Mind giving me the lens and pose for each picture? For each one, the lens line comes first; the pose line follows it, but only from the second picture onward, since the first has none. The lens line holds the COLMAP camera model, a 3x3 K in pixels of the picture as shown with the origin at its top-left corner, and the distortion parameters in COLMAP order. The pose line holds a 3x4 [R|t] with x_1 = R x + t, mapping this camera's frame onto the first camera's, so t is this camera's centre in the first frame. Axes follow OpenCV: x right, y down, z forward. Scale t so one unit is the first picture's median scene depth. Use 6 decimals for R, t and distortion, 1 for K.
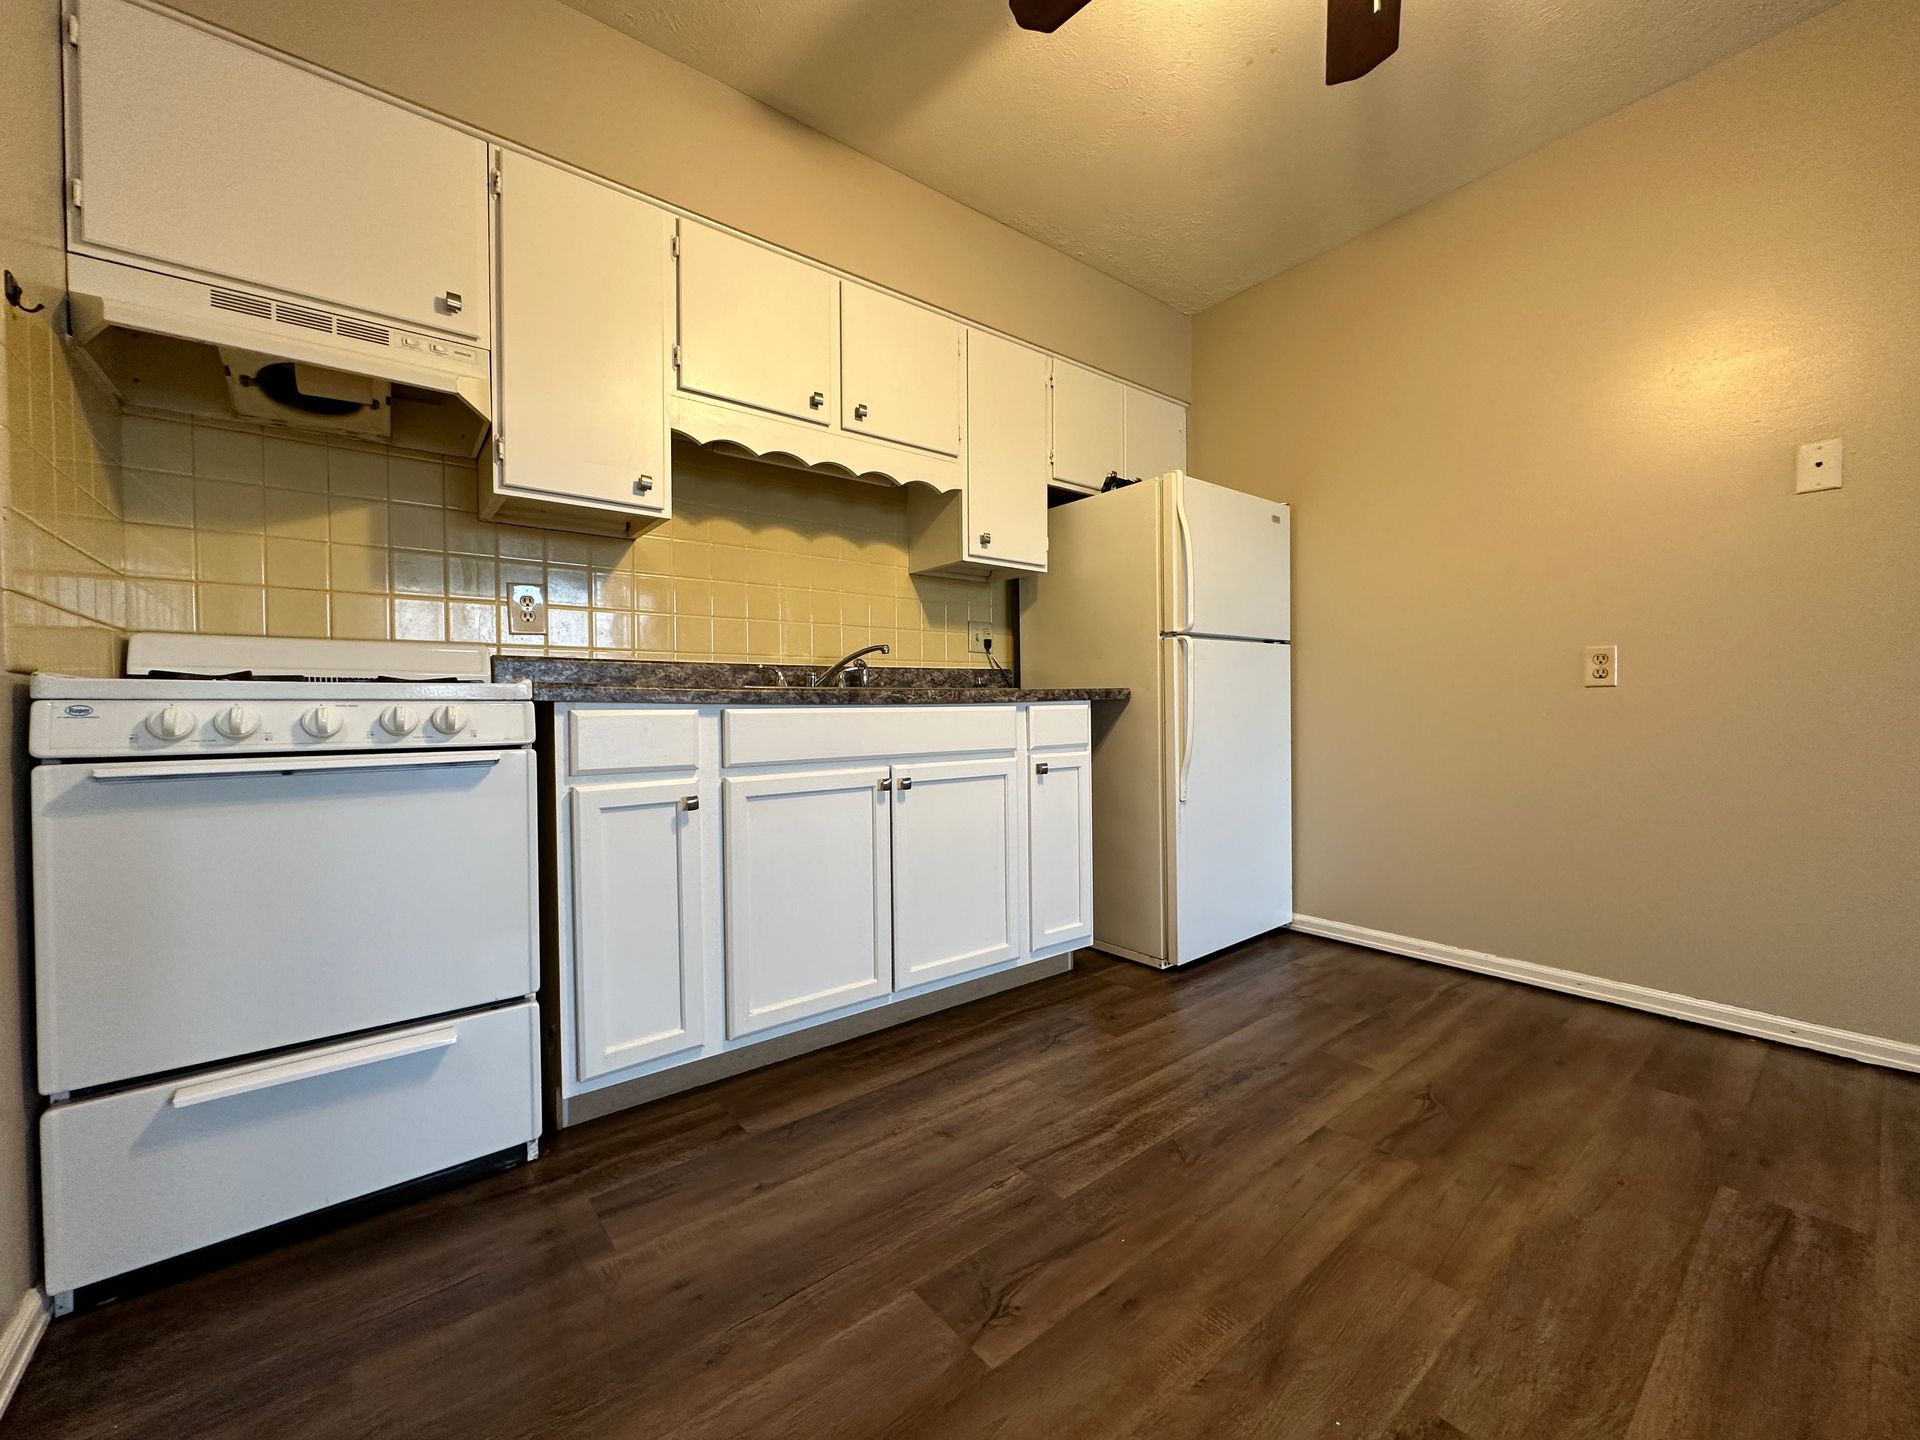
lens RADIAL K [[761.7, 0, 954.5], [0, 761.7, 716.4], [0, 0, 1]] dist [-0.000350, 0.000224]
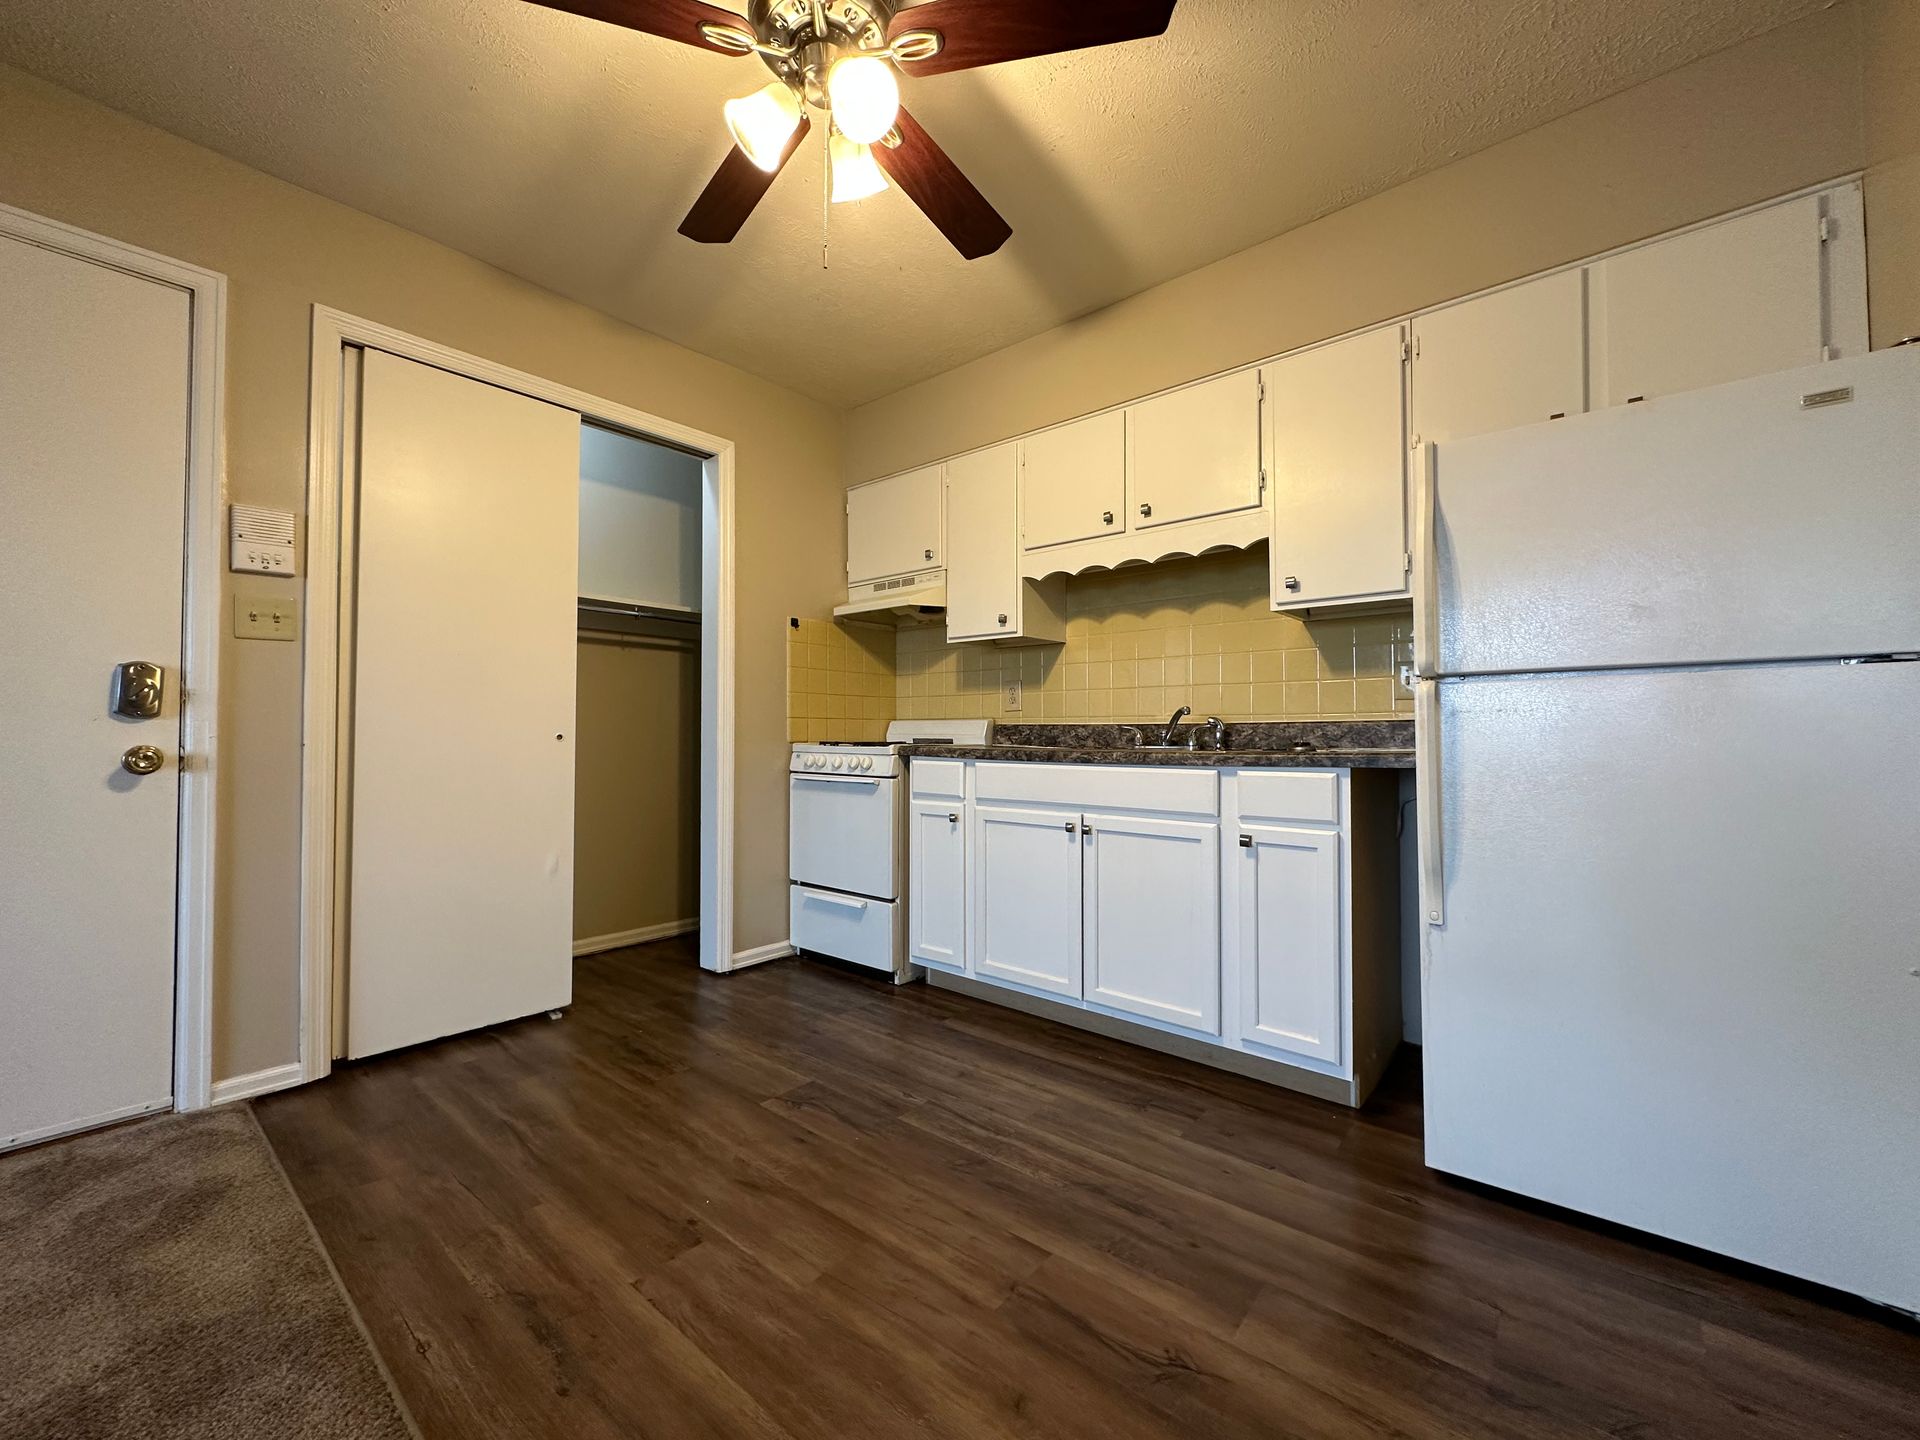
lens RADIAL K [[761.7, 0, 962.5], [0, 761.7, 720.0], [0, 0, 1]] dist [-0.000350, 0.000224]
pose [[0.205904, -0.008306, -0.978537, 1.211699], [-0.013824, 0.999840, -0.011396, -0.077646], [0.978475, 0.015873, 0.205756, 0.623813]]
